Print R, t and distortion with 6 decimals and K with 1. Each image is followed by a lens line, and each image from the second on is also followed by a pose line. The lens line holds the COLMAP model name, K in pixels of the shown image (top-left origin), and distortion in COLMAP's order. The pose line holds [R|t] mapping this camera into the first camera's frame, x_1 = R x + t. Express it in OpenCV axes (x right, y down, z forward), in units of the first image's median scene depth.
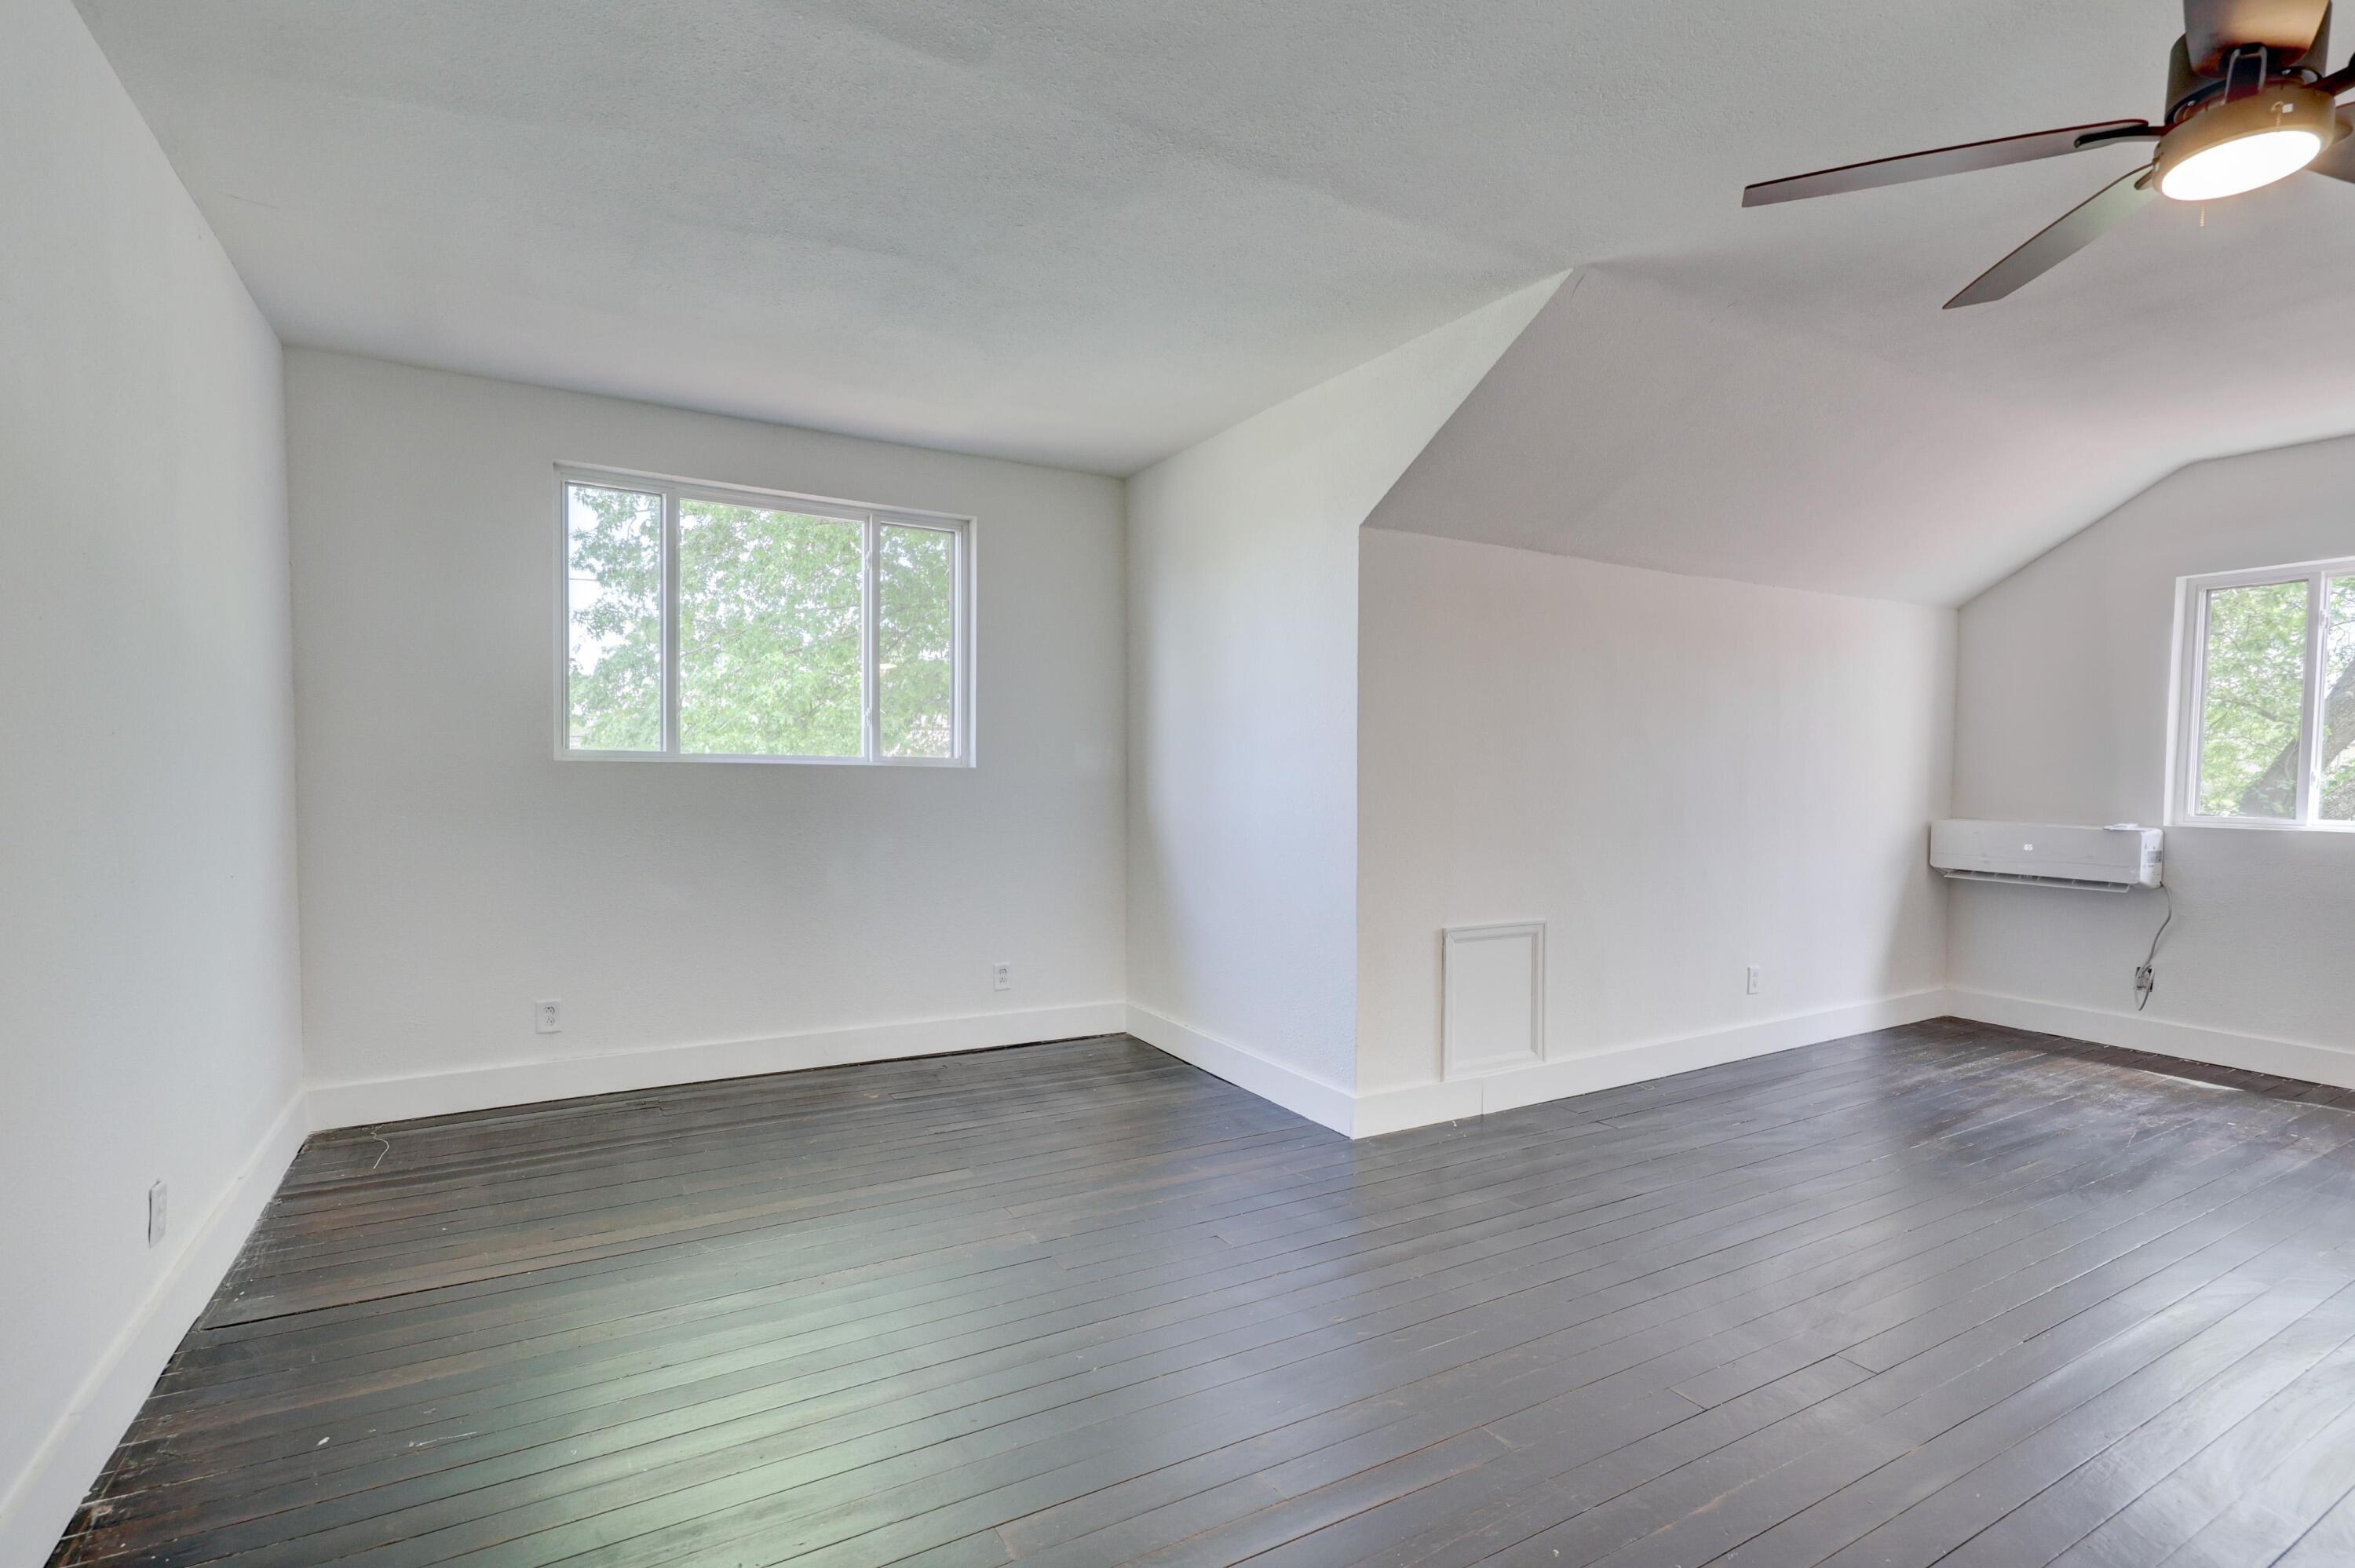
lens RADIAL K [[1122.2, 0, 1187.7], [0, 1122.2, 789.6], [0, 0, 1]] dist [0.002833, -0.000012]
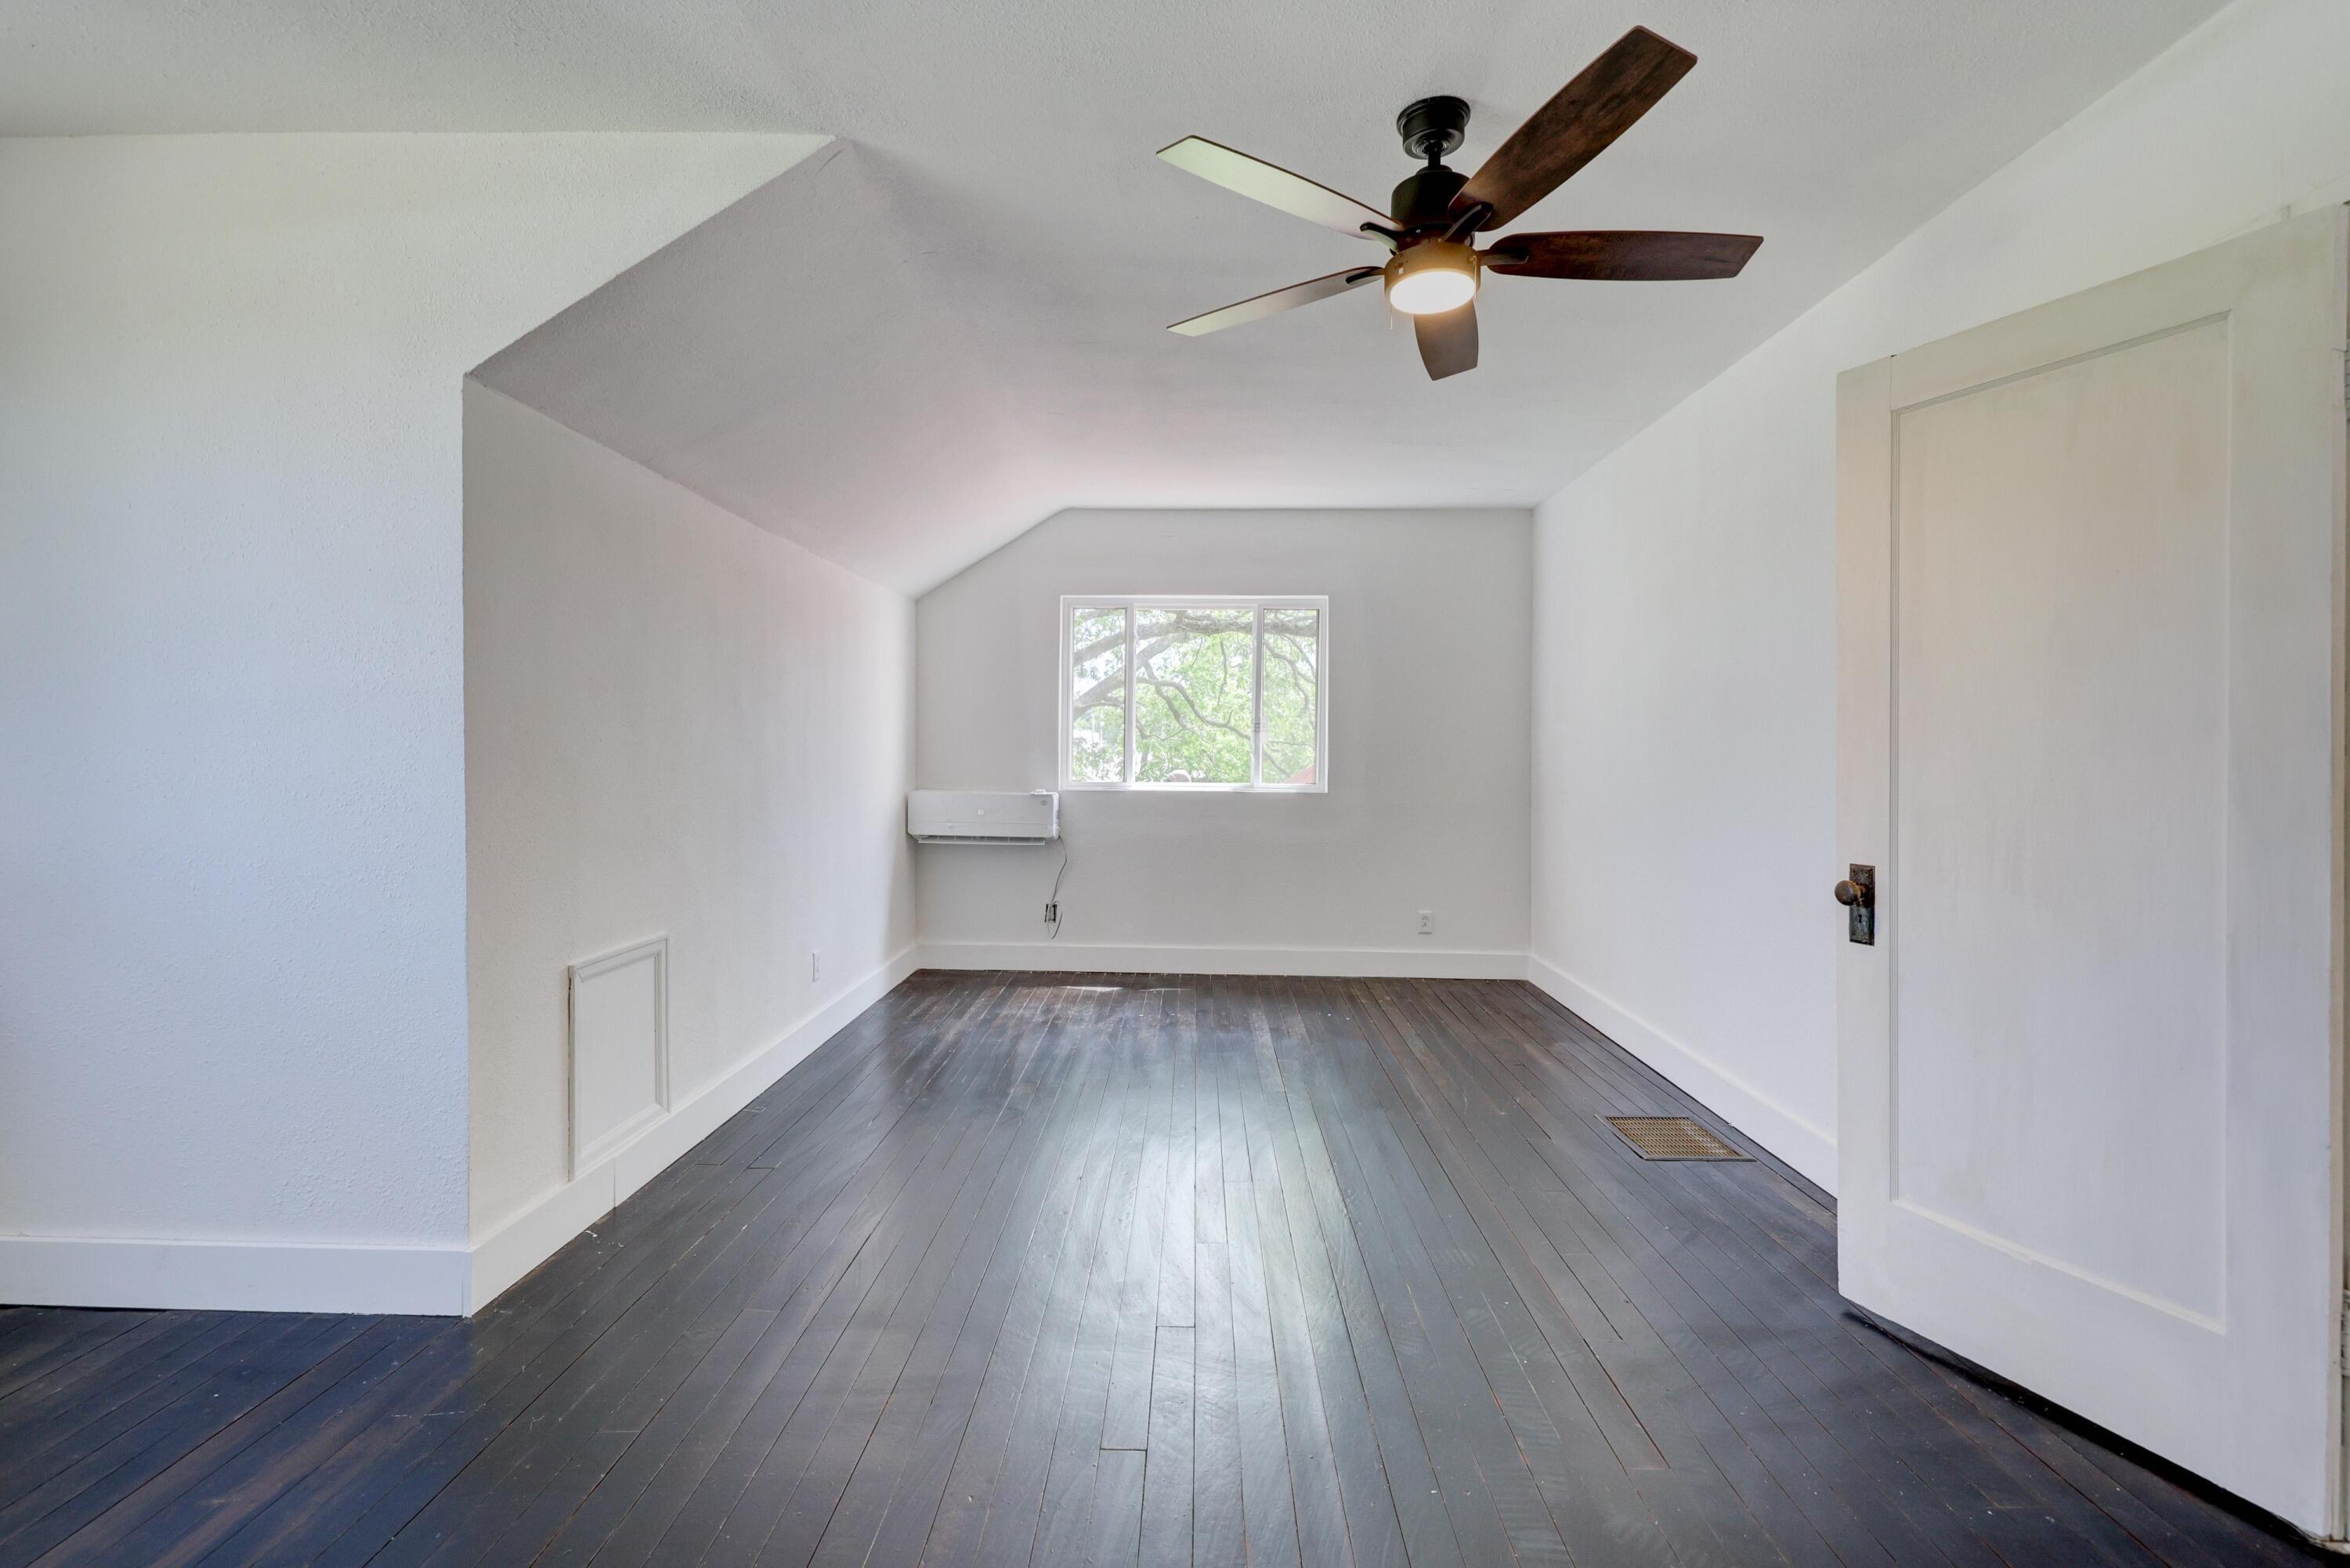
lens RADIAL K [[1119.9, 0, 1165.9], [0, 1119.9, 744.3], [0, 0, 1]] dist [0.002833, -0.000012]
pose [[0.526256, 0.002831, 0.850321, -0.160240], [0.011119, 0.999886, -0.010211, -0.006038], [-0.850253, 0.014828, 0.526165, 0.261006]]
